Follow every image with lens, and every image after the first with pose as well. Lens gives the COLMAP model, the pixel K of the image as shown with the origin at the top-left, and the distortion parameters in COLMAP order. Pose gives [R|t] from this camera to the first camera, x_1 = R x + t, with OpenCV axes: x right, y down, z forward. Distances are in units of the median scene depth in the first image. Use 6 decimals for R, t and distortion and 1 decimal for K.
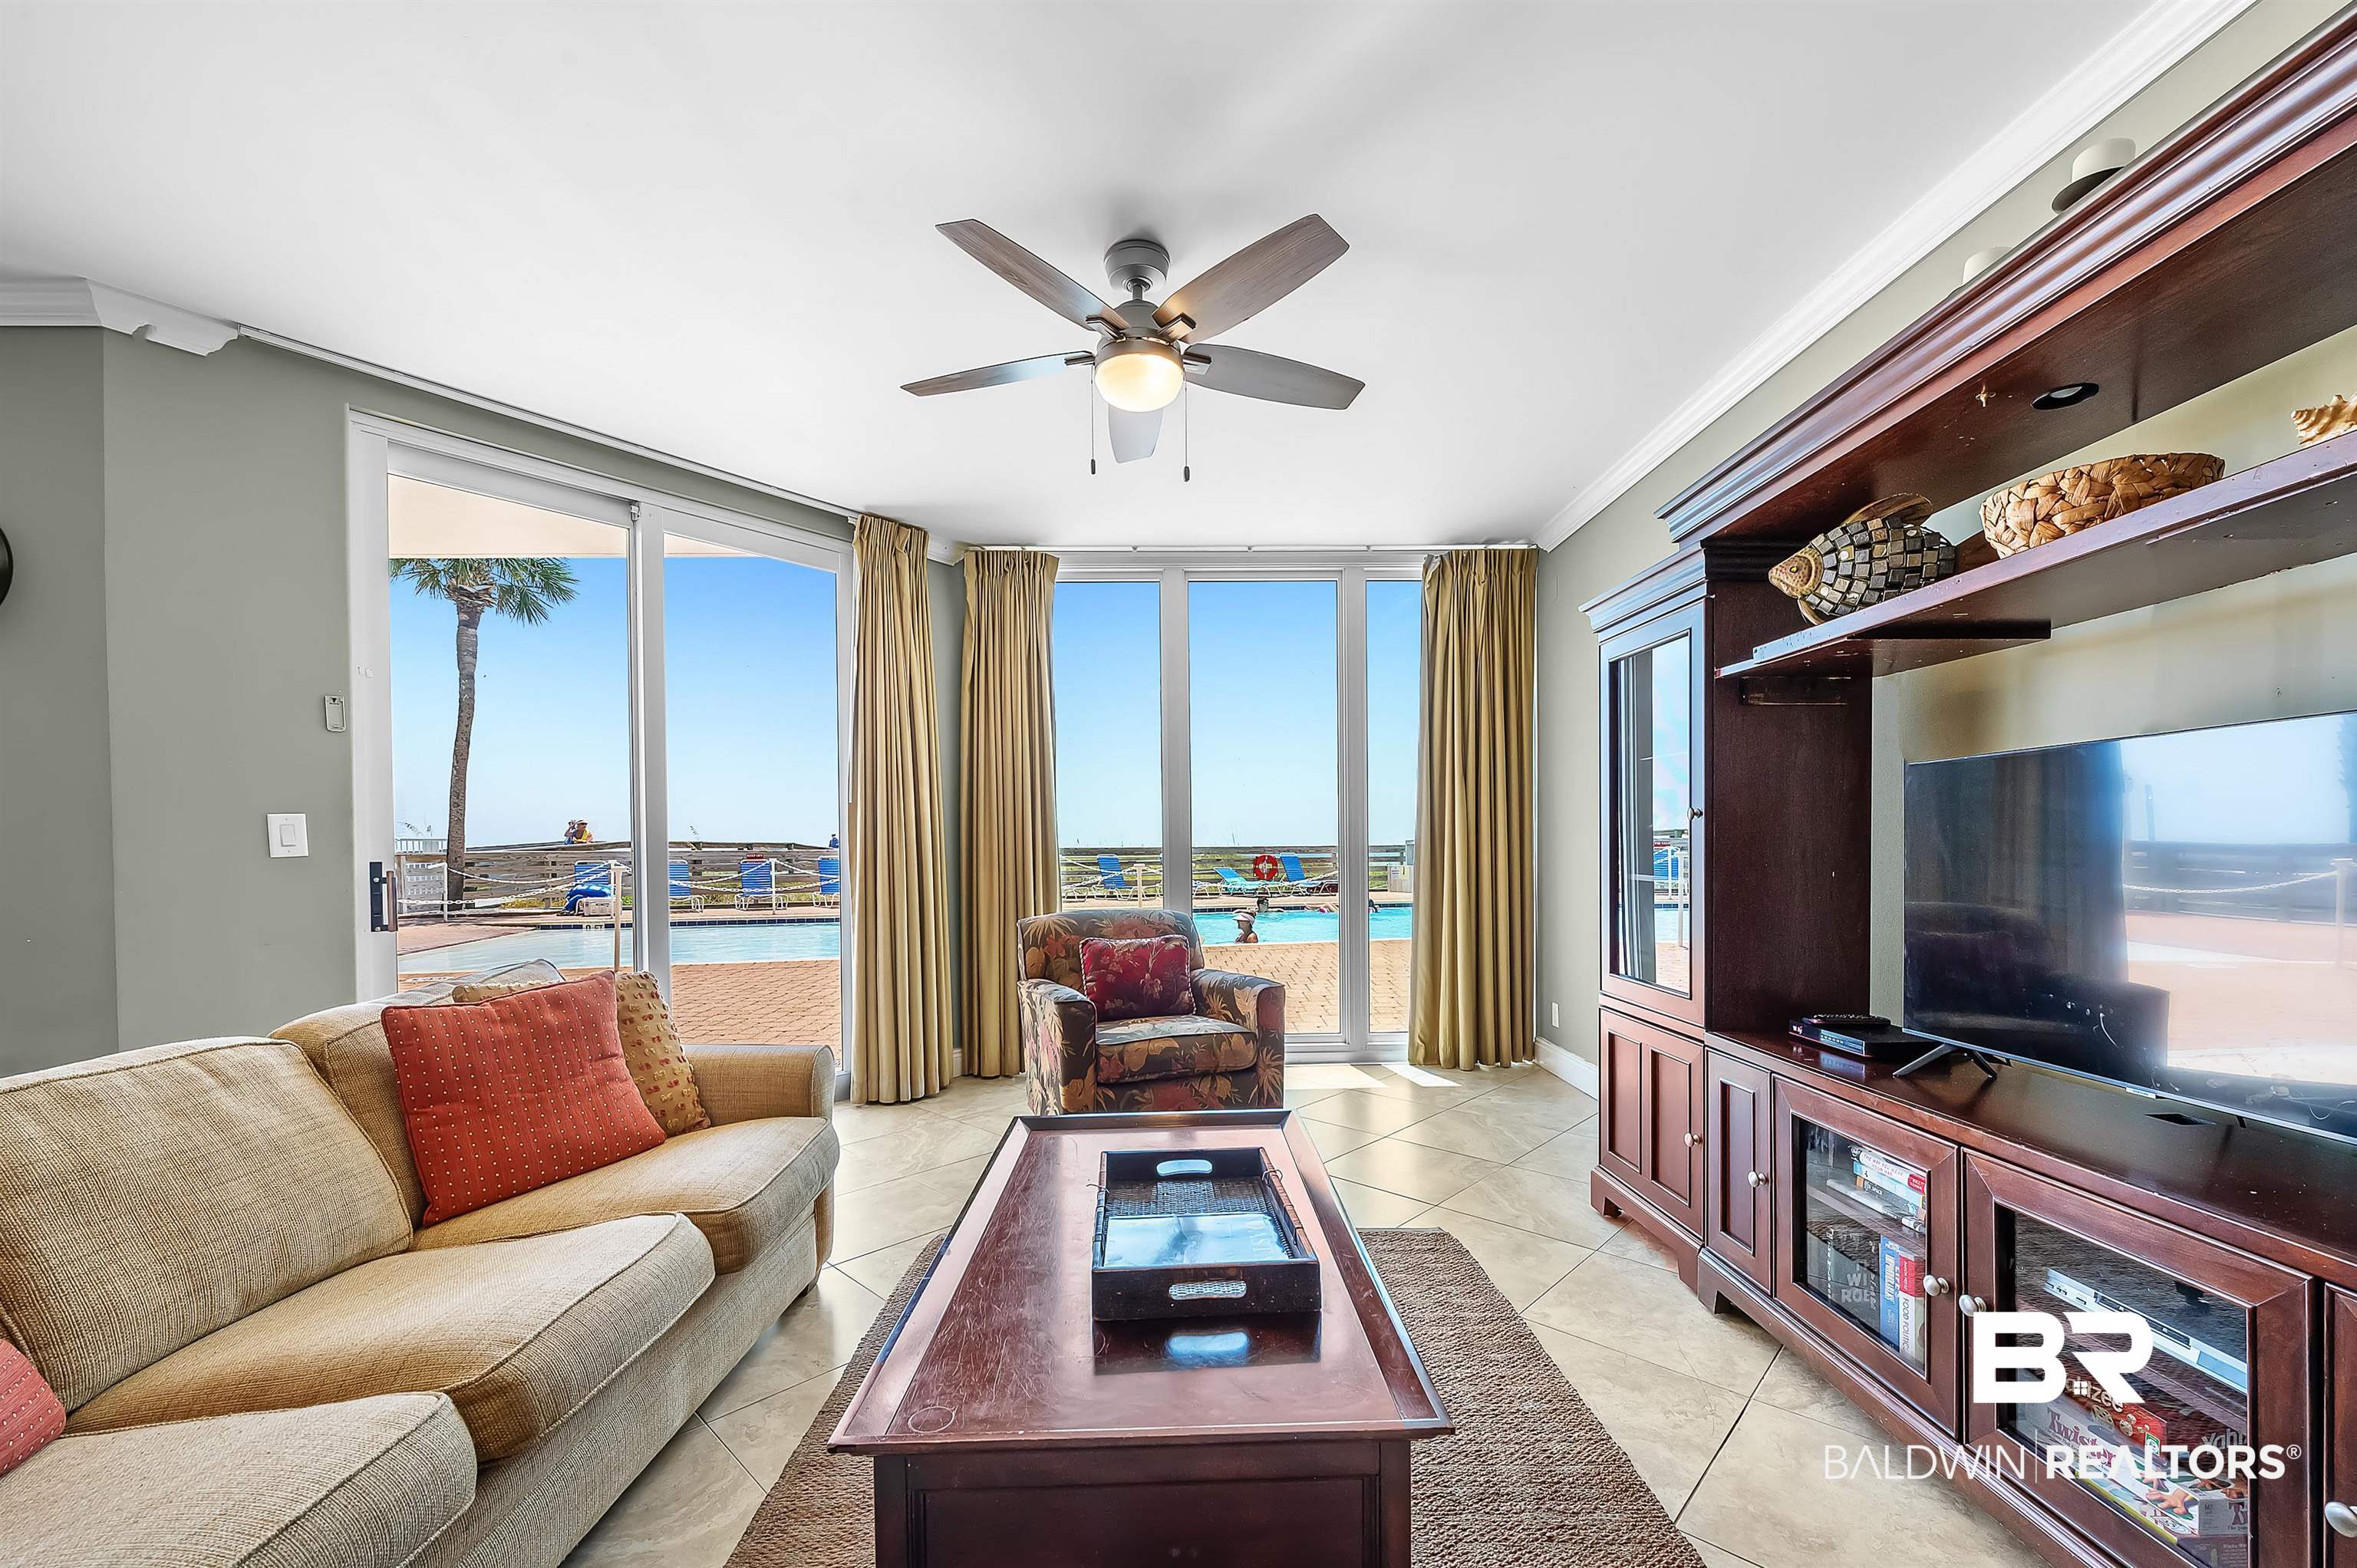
lens RADIAL K [[941.5, 0, 1194.7], [0, 941.5, 857.8], [0, 0, 1]] dist [-0.007085, -0.000655]
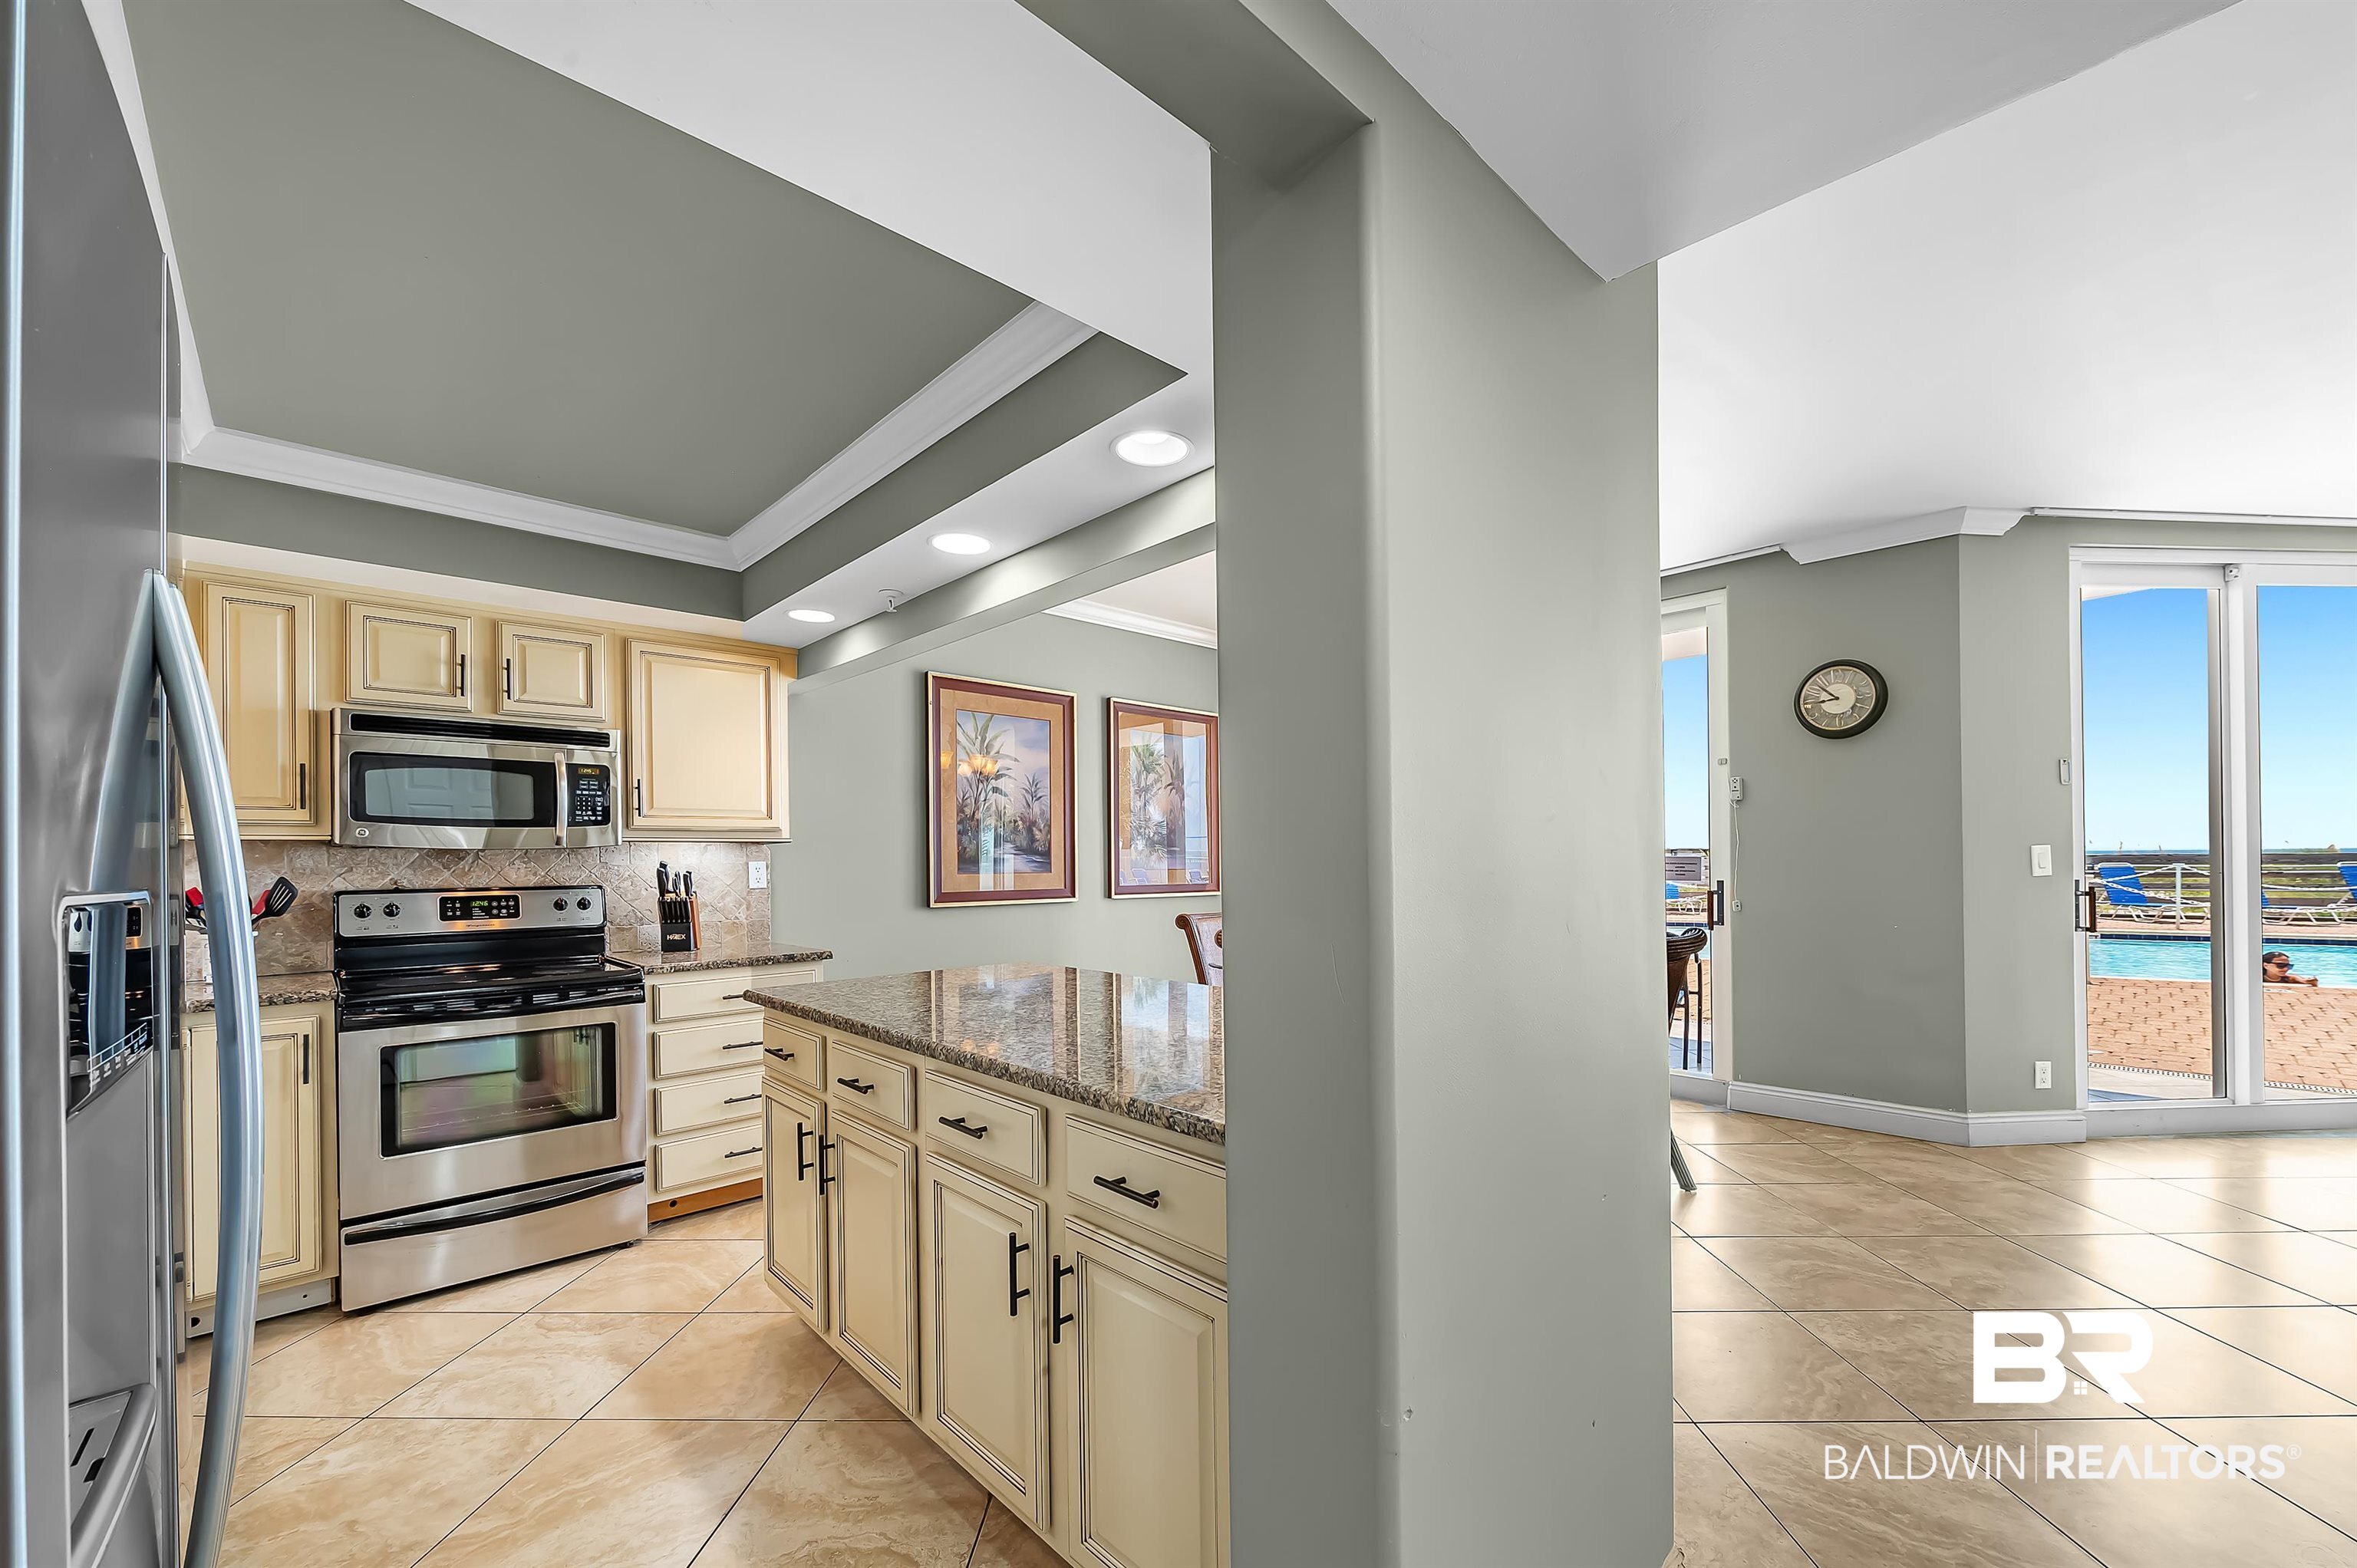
lens RADIAL K [[933.2, 0, 1194.4], [0, 933.2, 856.6], [0, 0, 1]] dist [-0.006247, -0.000613]
pose [[0.677354, 0.001164, -0.735657, -0.676098], [-0.004500, 0.999987, -0.002562, -0.017265], [0.735644, 0.005046, 0.677350, -0.742018]]
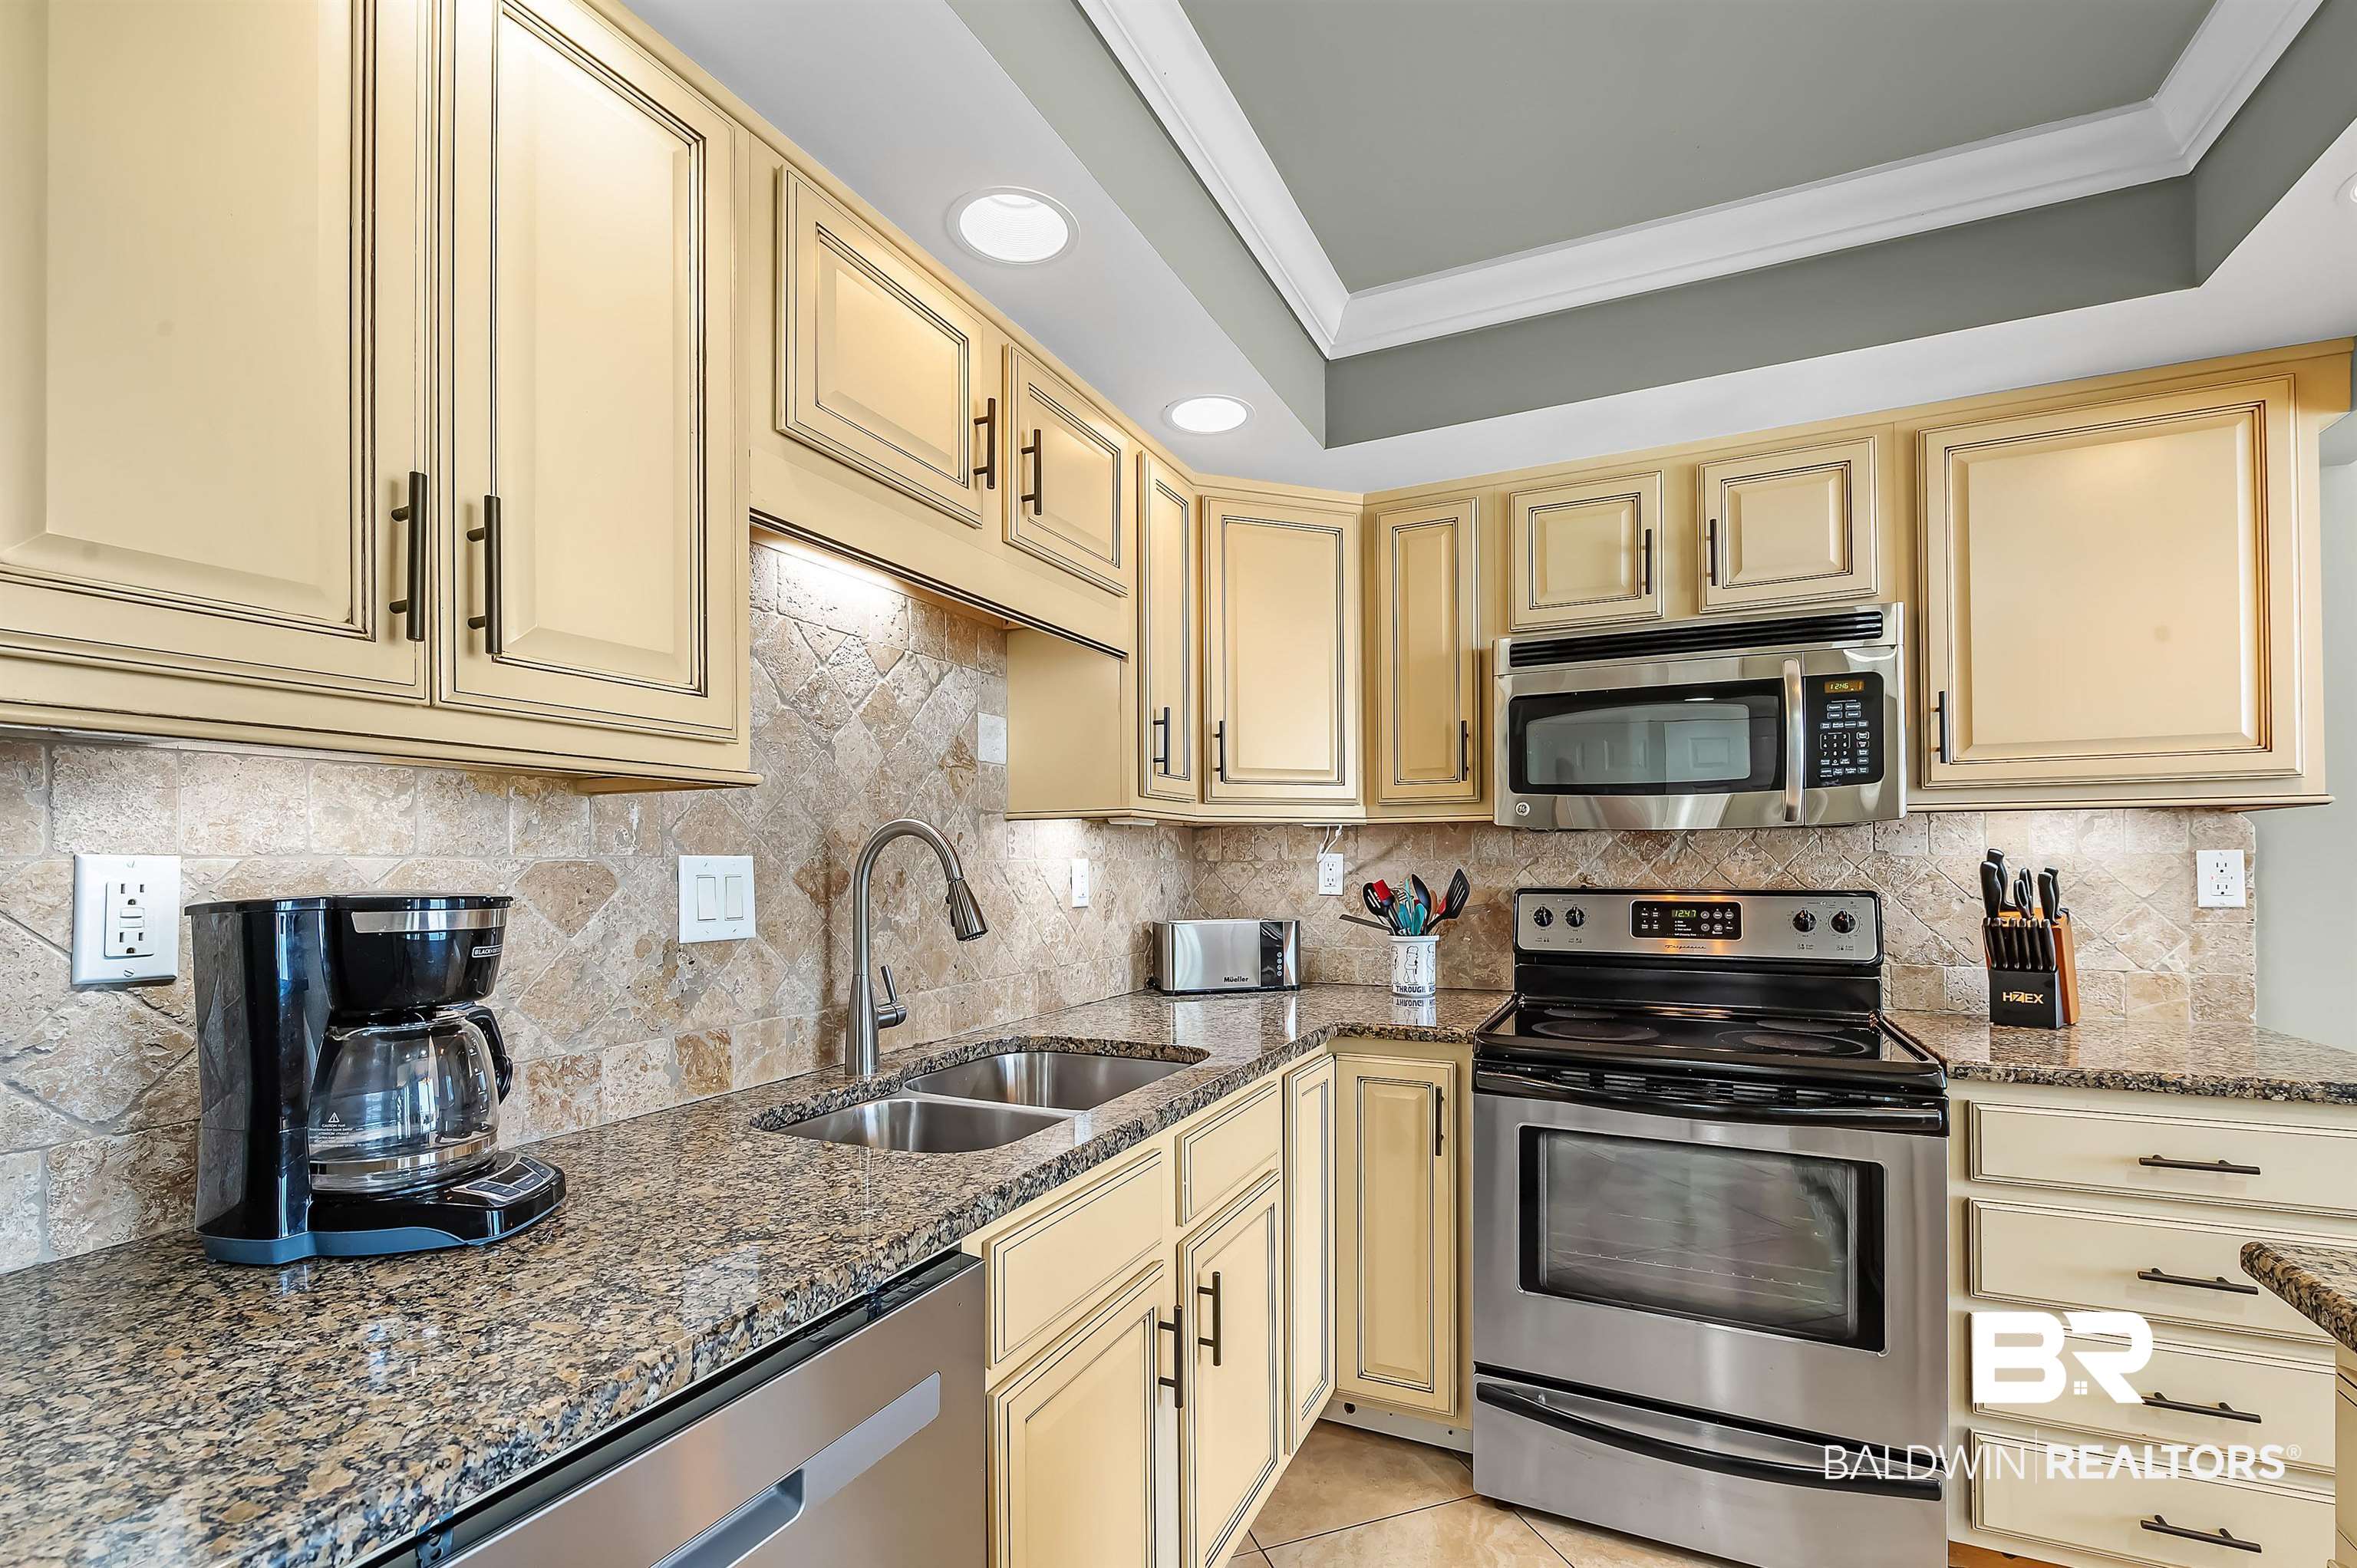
lens RADIAL K [[1006.6, 0, 1194.3], [0, 1006.6, 859.8], [0, 0, 1]] dist [-0.004230, -0.000607]
pose [[-0.443157, 0.010792, -0.896379, -1.122796], [0.001026, 0.999933, 0.011531, -0.012787], [0.896443, 0.004190, -0.443139, -0.630118]]
